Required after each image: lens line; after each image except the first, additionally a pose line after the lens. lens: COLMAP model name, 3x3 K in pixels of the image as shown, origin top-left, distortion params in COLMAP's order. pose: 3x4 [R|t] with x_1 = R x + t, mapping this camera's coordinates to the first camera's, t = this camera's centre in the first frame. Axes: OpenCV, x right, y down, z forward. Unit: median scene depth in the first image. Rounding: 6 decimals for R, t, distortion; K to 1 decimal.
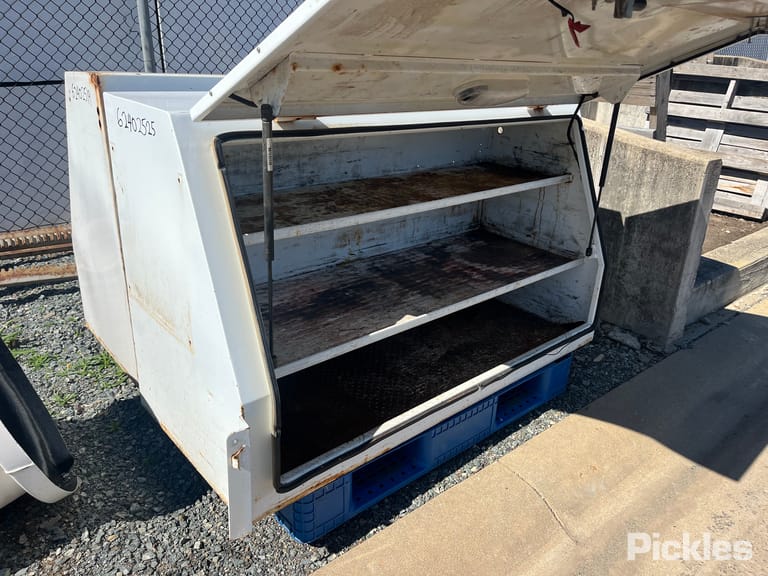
lens RADIAL K [[577.9, 0, 389.7], [0, 577.9, 281.0], [0, 0, 1]] dist [0.073106, -0.101222]
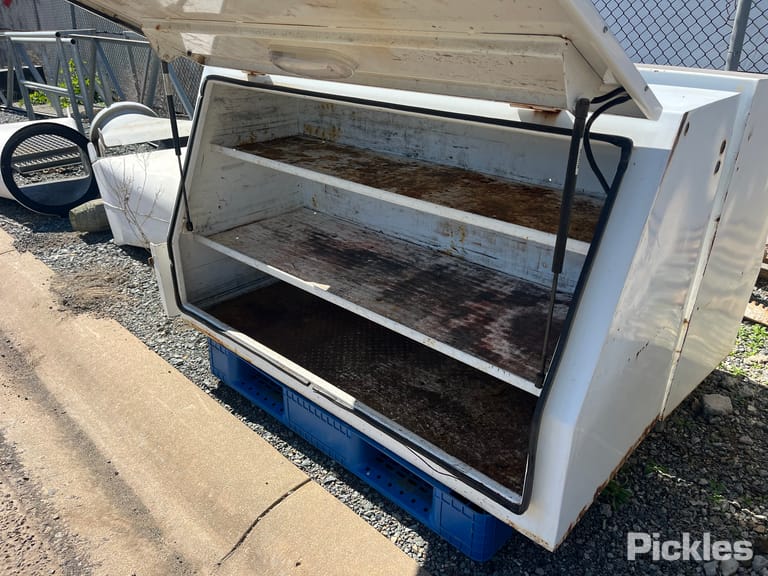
lens RADIAL K [[577.9, 0, 388.3], [0, 577.9, 288.2], [0, 0, 1]] dist [0.073106, -0.101222]
pose [[0.100588, 0.383525, -0.918036, 0.876488], [-0.379749, 0.867659, 0.320871, -0.272311], [0.919605, 0.316348, 0.232919, 0.774252]]
